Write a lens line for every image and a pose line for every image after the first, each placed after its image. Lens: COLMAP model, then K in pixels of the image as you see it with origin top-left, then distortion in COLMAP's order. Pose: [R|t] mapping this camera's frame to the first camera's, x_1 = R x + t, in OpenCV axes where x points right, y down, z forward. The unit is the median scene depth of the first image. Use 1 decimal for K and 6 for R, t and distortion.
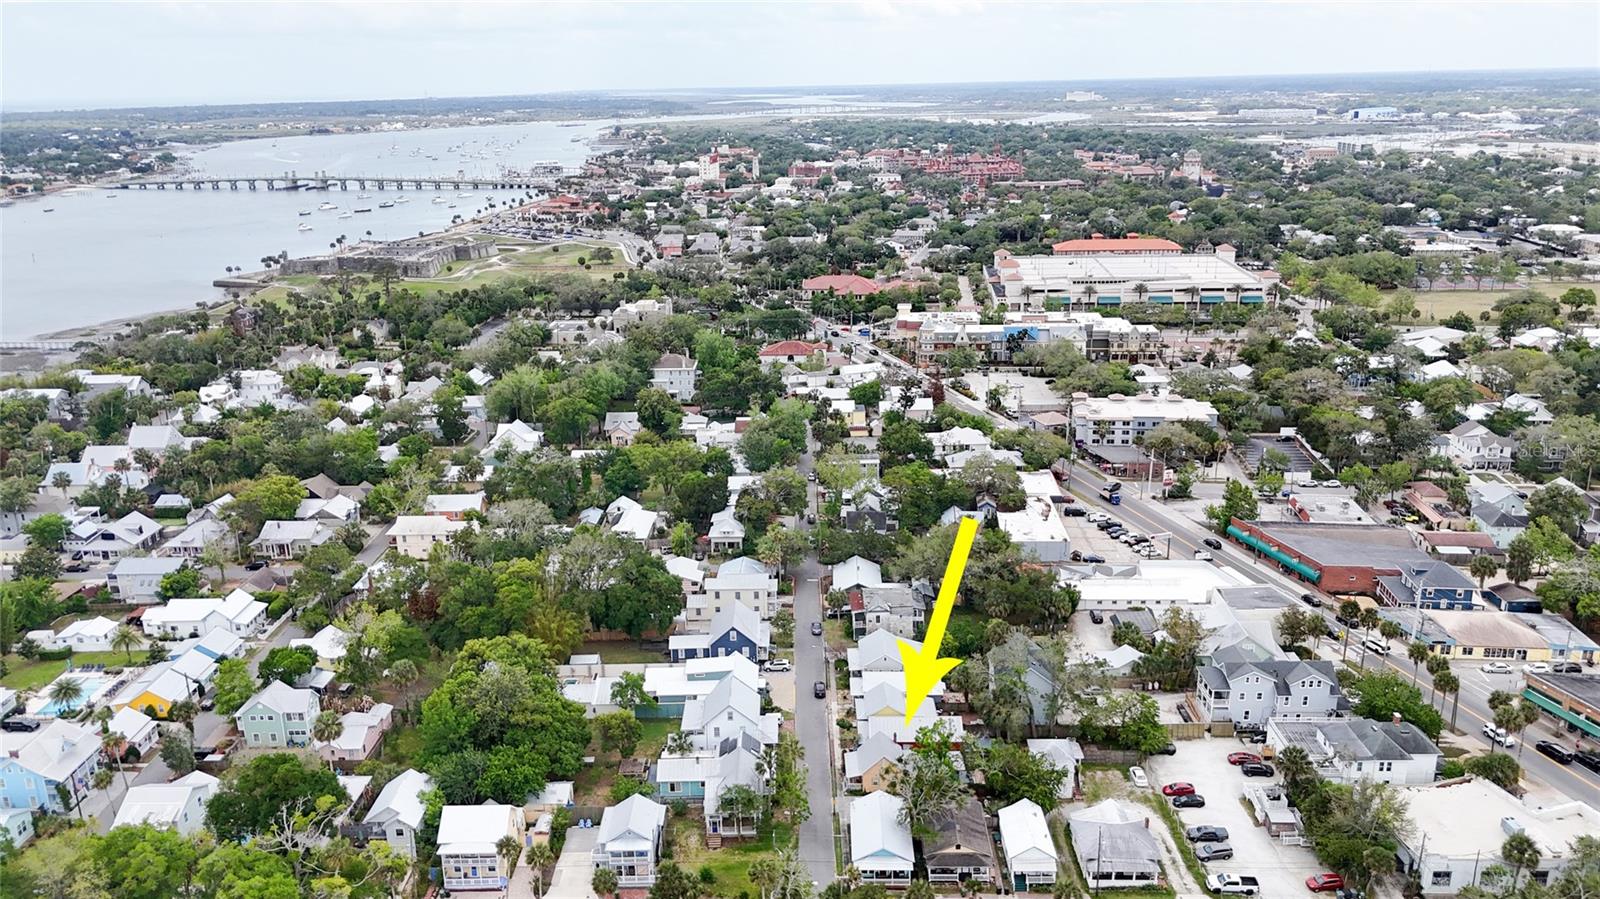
lens RADIAL K [[1174.1, 0, 800.5], [0, 1174.1, 463.3], [0, 0, 1]] dist [0.067224, -0.064662]
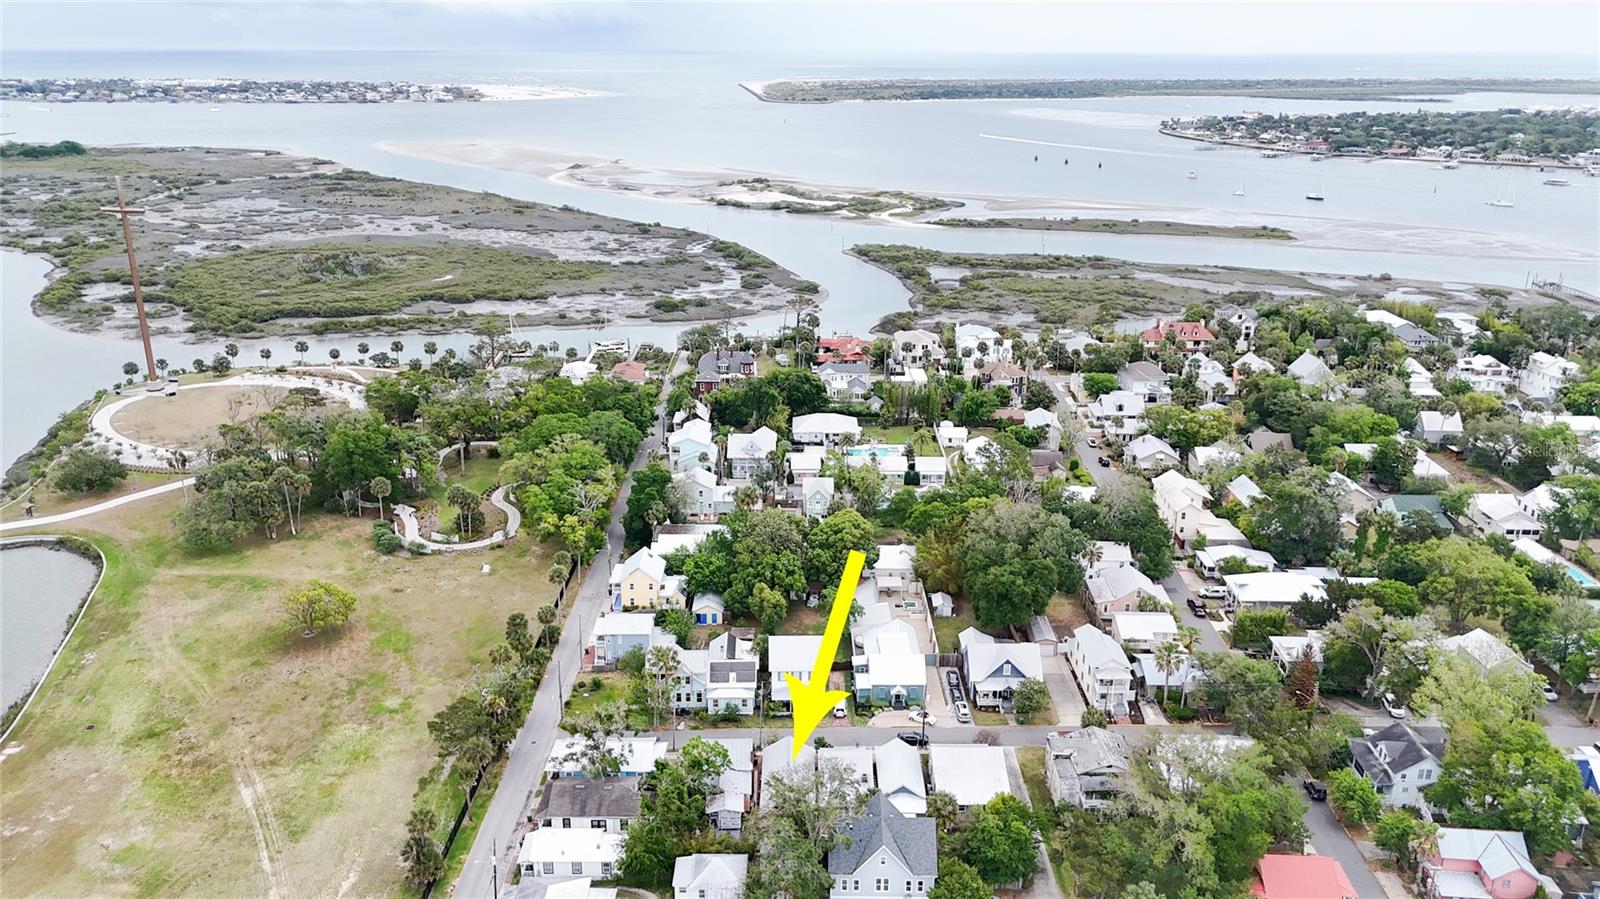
lens RADIAL K [[1174.1, 0, 801.4], [0, 1174.1, 447.7], [0, 0, 1]] dist [0.067224, -0.064662]
pose [[0.012250, 0.340568, -0.940140, 0.388008], [-0.313075, 0.894244, 0.319862, -0.127613], [0.949649, 0.290416, 0.117578, 0.392514]]
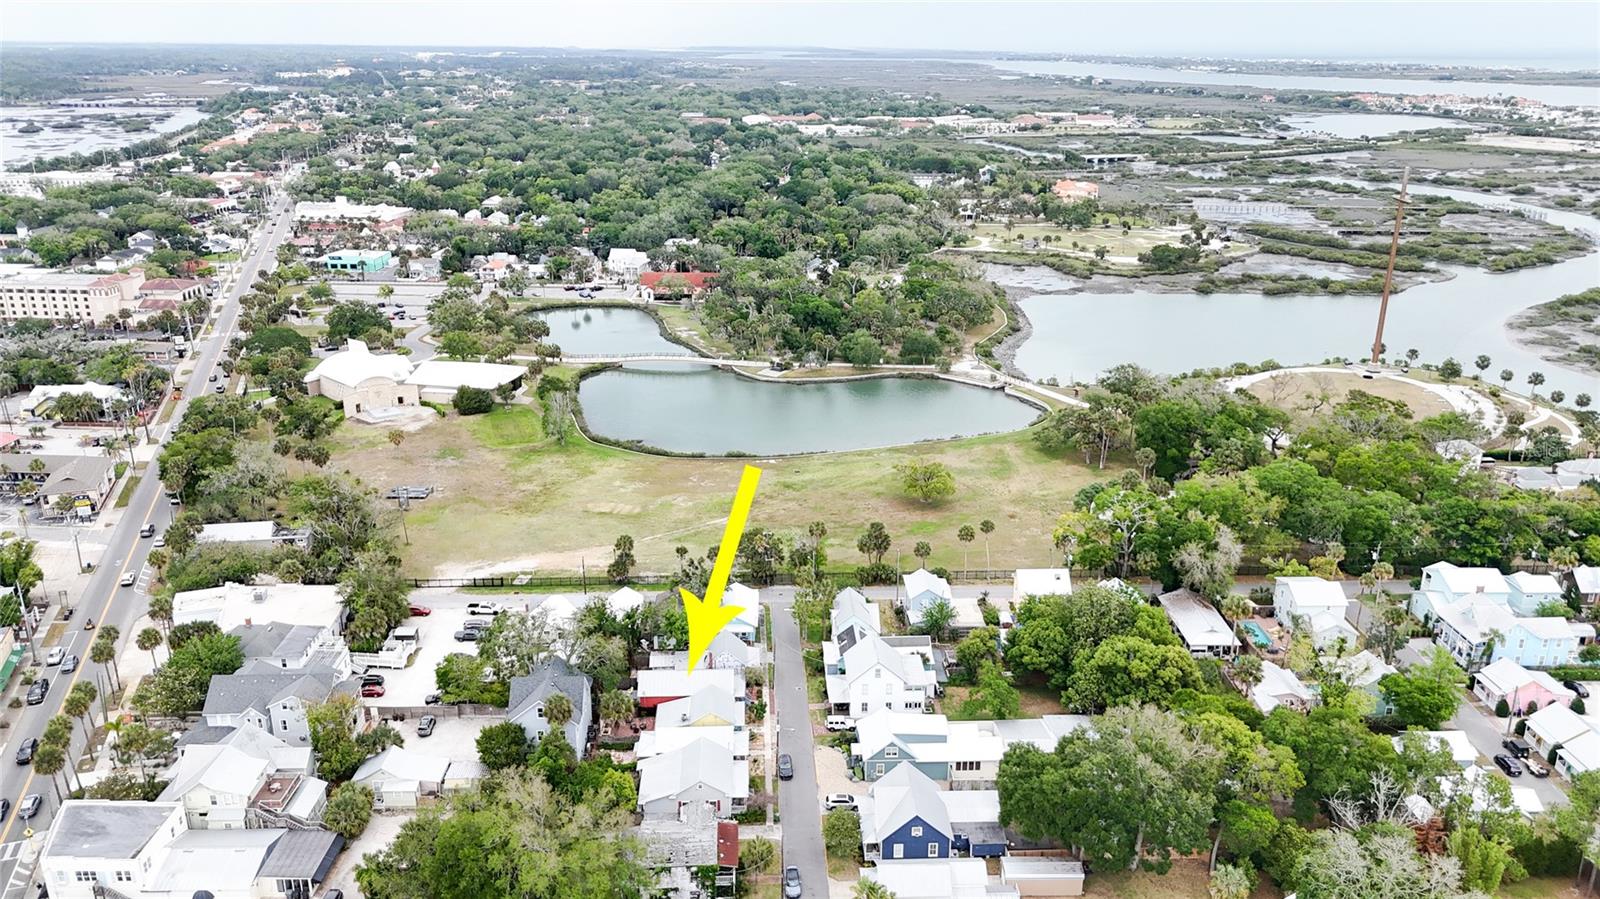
lens RADIAL K [[1174.1, 0, 801.7], [0, 1174.1, 461.0], [0, 0, 1]] dist [0.067224, -0.064662]
pose [[-0.998958, 0.031481, -0.033043, 0.013360], [0.004836, 0.792955, 0.609260, -0.243059], [0.045382, 0.608466, -0.792281, 0.782779]]
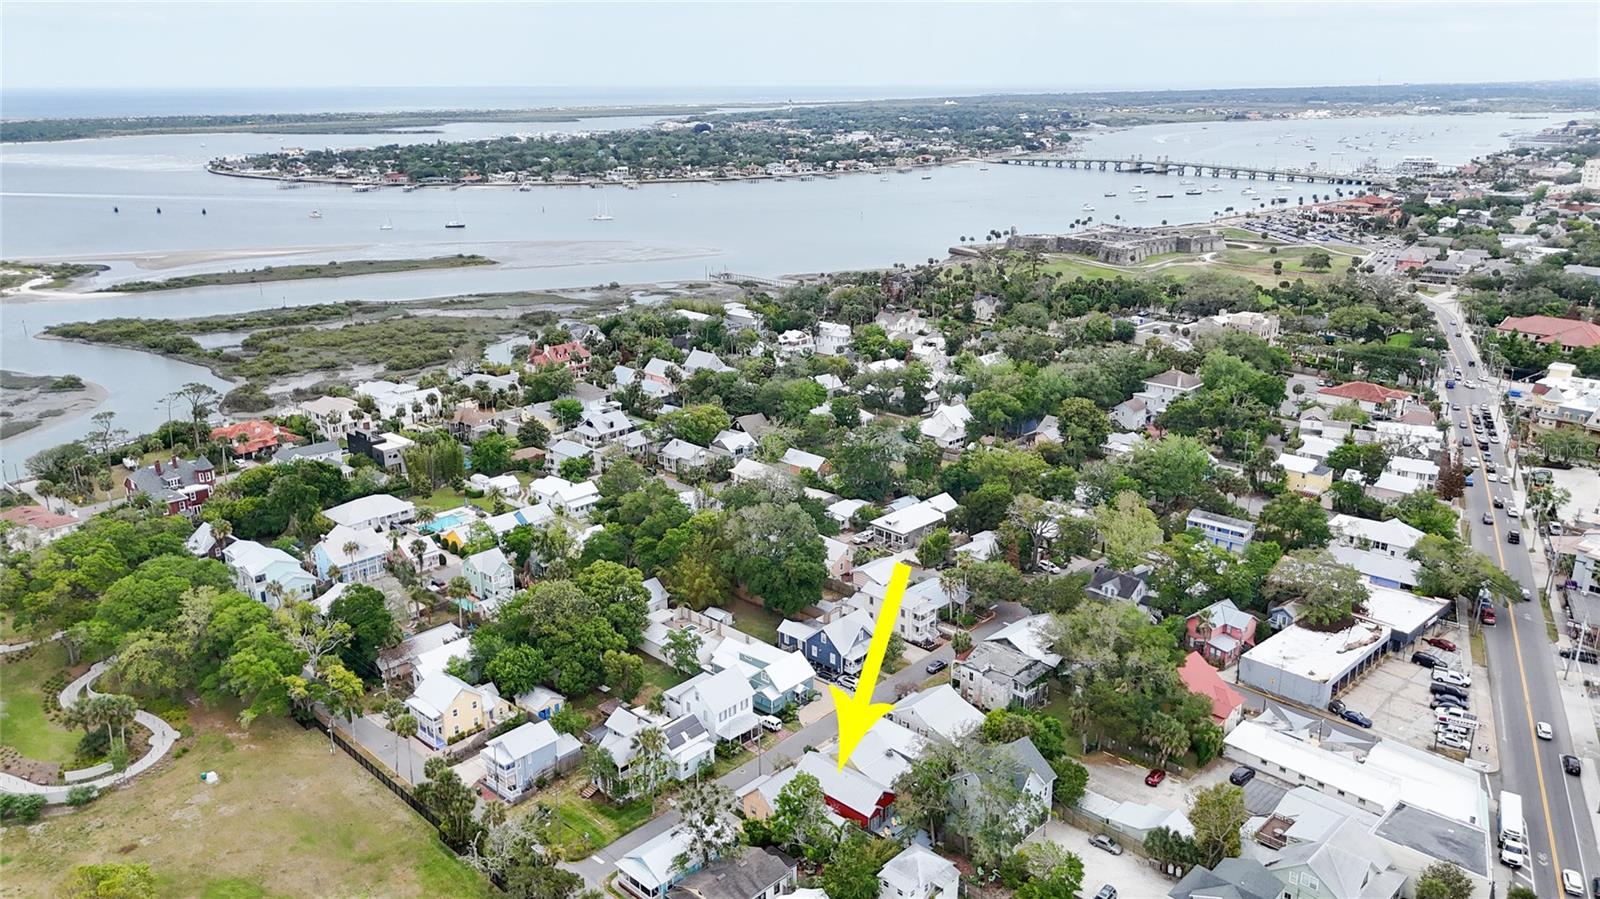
lens RADIAL K [[1174.1, 0, 801.0], [0, 1174.1, 453.6], [0, 0, 1]] dist [0.067224, -0.064662]
pose [[0.731803, 0.220502, -0.644859, 0.285478], [-0.218211, 0.972210, 0.084803, -0.044853], [0.645637, 0.078656, 0.759583, 0.120924]]
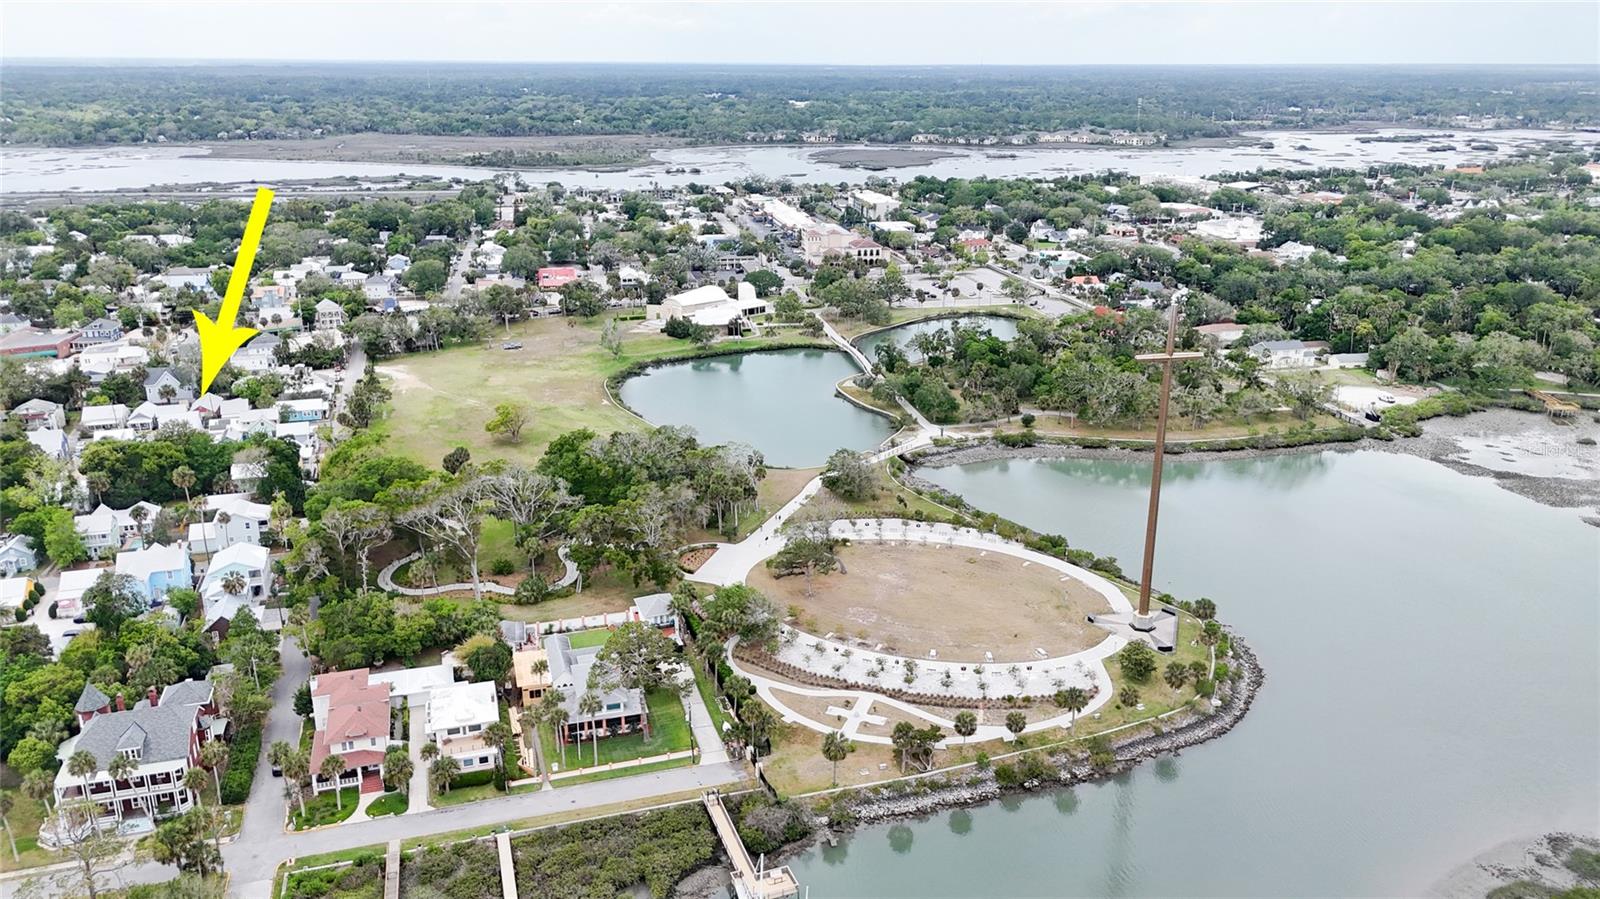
lens RADIAL K [[1174.1, 0, 798.6], [0, 1174.1, 460.7], [0, 0, 1]] dist [0.067224, -0.064662]
pose [[-0.306486, -0.290512, 0.906460, -0.894944], [0.293549, 0.877027, 0.380331, -0.064267], [-0.905481, 0.382656, -0.183517, 0.249372]]
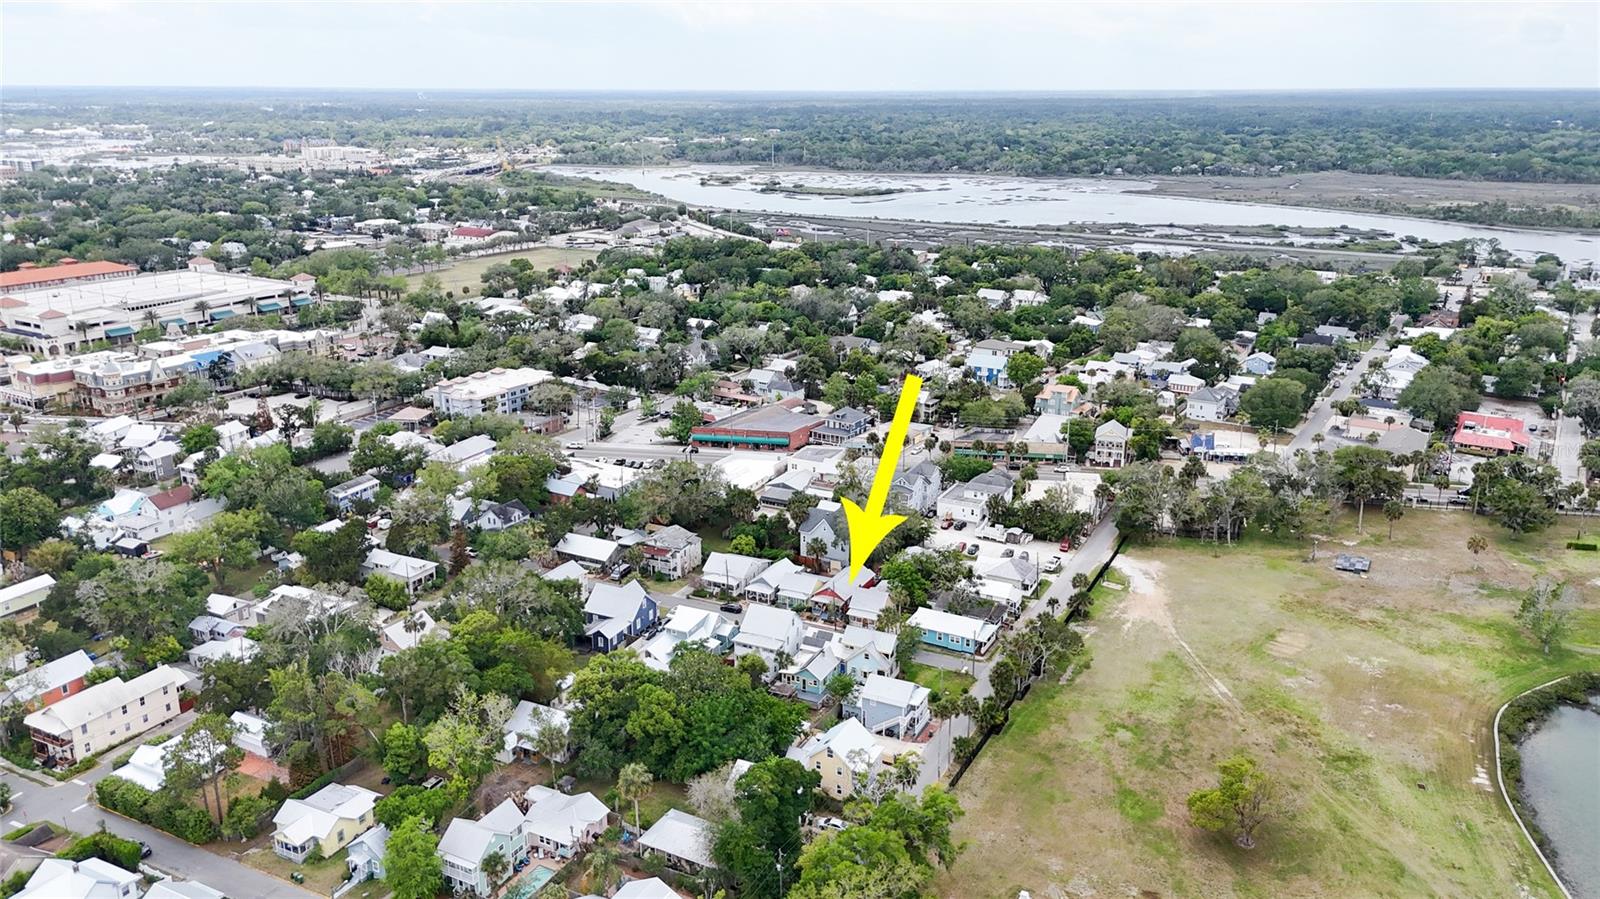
lens RADIAL K [[1174.1, 0, 801.3], [0, 1174.1, 452.5], [0, 0, 1]] dist [0.067224, -0.064662]
pose [[0.442222, -0.248187, 0.861883, -0.474752], [0.267012, 0.953811, 0.137658, -0.050204], [-0.856239, 0.169258, 0.488065, 0.178212]]
